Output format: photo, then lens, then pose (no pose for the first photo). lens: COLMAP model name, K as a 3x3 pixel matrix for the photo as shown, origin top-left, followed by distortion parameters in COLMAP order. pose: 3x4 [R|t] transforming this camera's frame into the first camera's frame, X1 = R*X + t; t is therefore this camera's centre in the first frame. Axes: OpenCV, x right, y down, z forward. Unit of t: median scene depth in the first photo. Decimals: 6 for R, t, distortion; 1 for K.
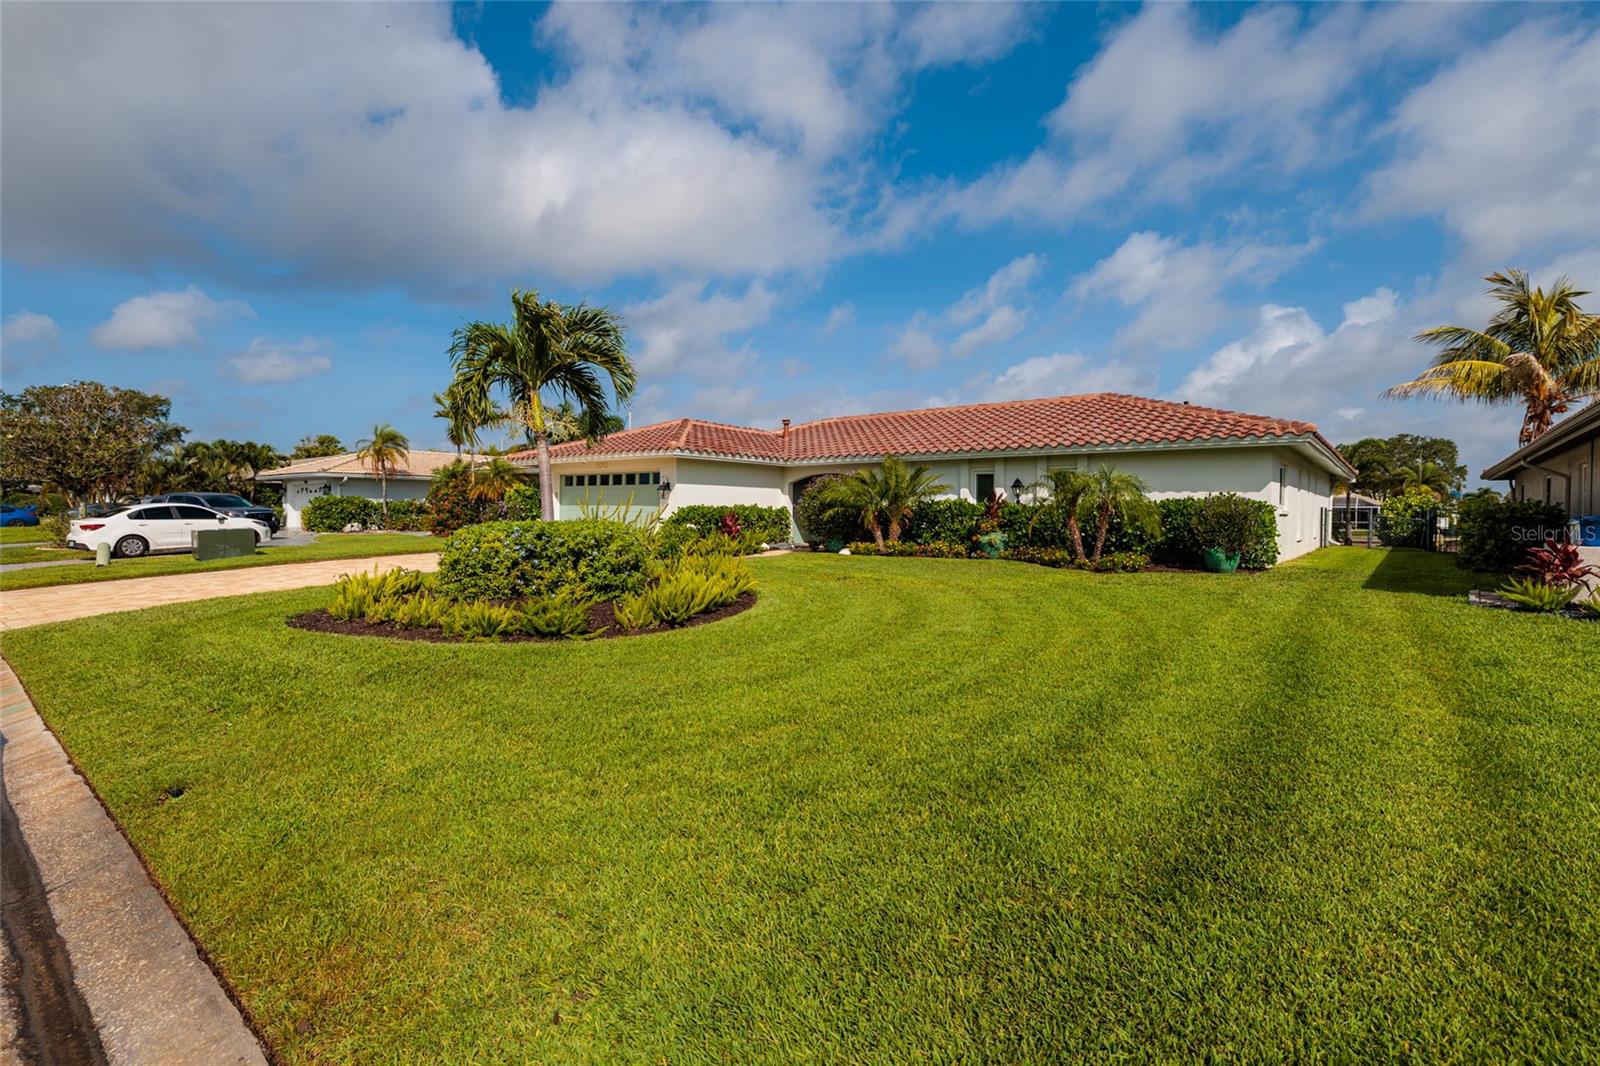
lens RADIAL K [[730.6, 0, 800.0], [0, 730.6, 533.0], [0, 0, 1]] dist [-0.003761, -0.000270]
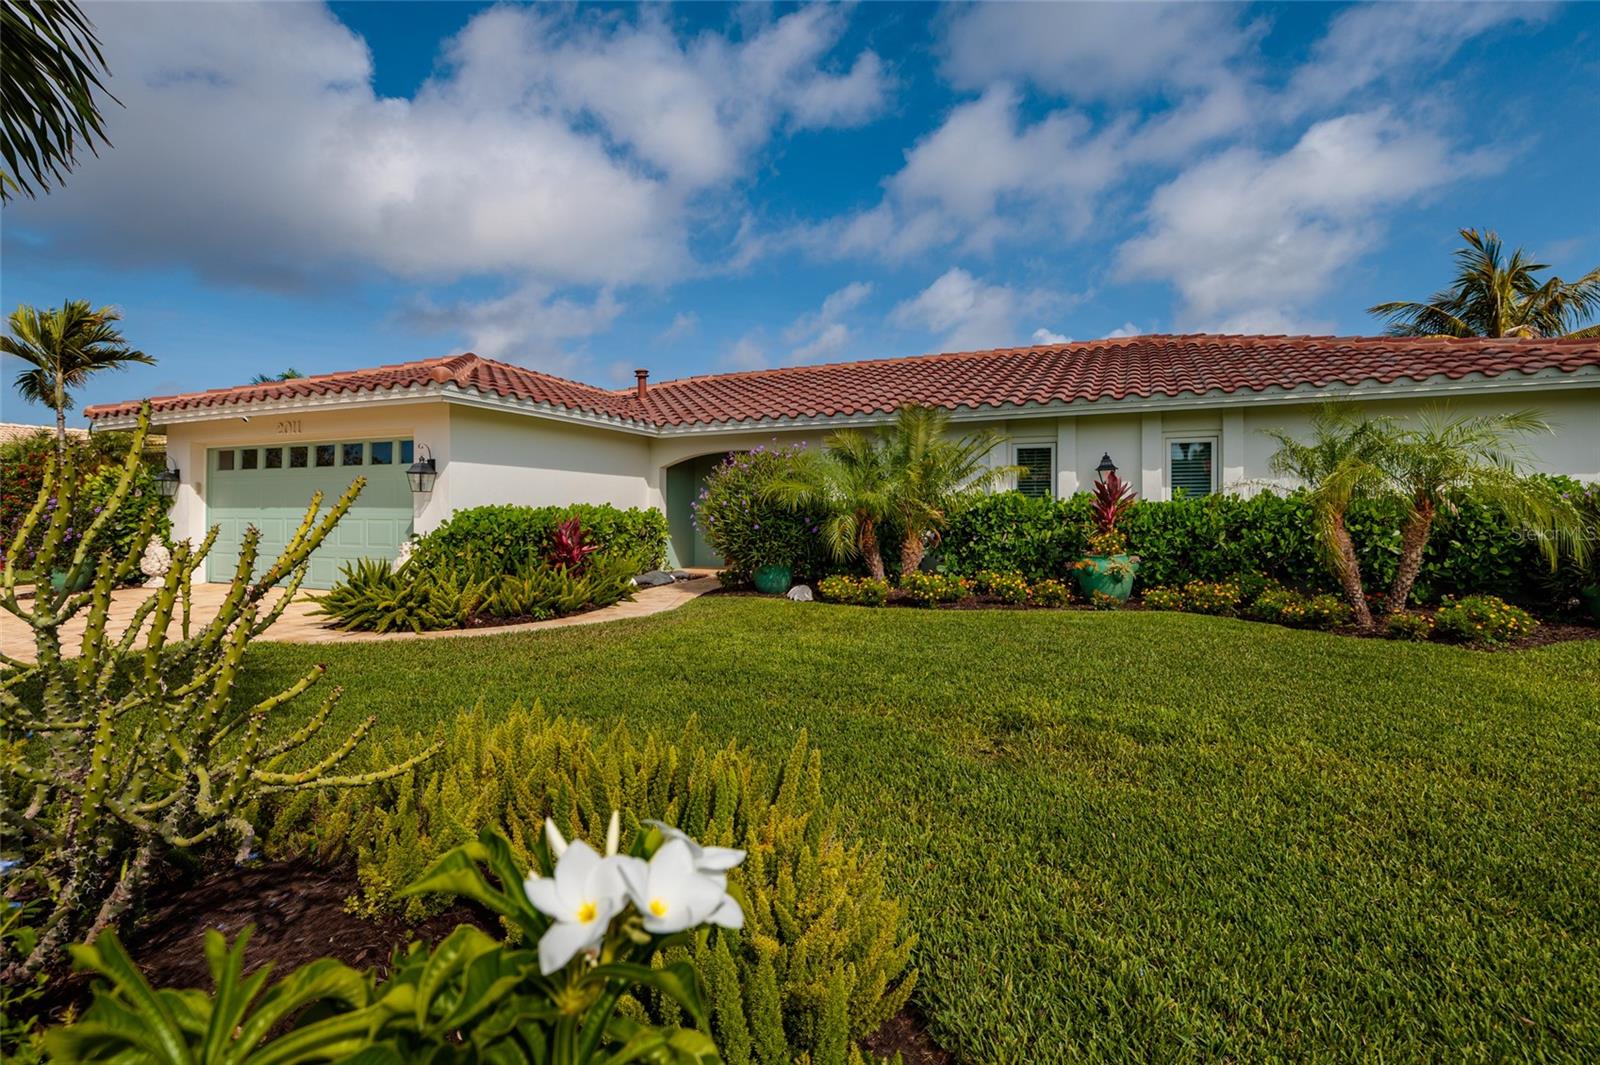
lens RADIAL K [[751.7, 0, 795.9], [0, 751.7, 517.8], [0, 0, 1]] dist [0.001142, 0.000074]
pose [[0.968495, -0.008678, 0.248883, -0.073081], [0.015307, 0.999577, -0.024715, -0.014211], [-0.248563, 0.027746, 0.968218, 0.471735]]
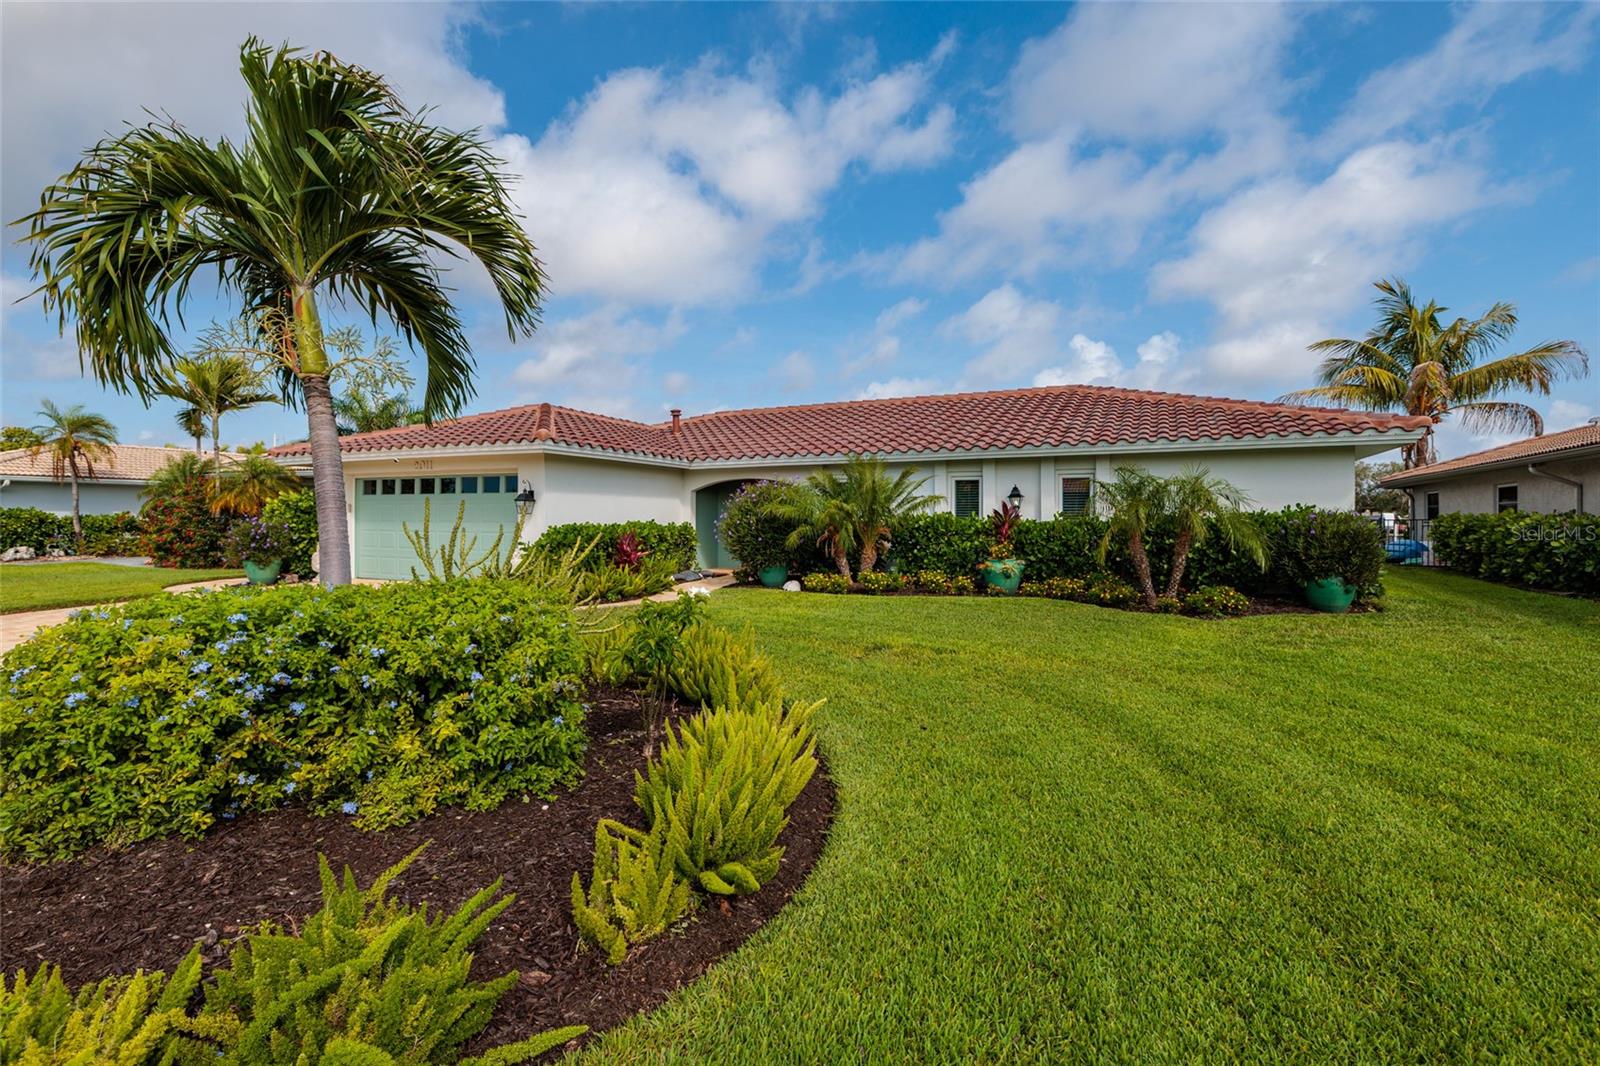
lens RADIAL K [[745.3, 0, 801.5], [0, 745.3, 528.4], [0, 0, 1]] dist [0.005150, 0.000951]
pose [[0.974753, -0.009677, 0.223075, -0.092719], [0.013543, 0.999783, -0.015810, -0.019099], [-0.222873, 0.018432, 0.974673, 0.269235]]
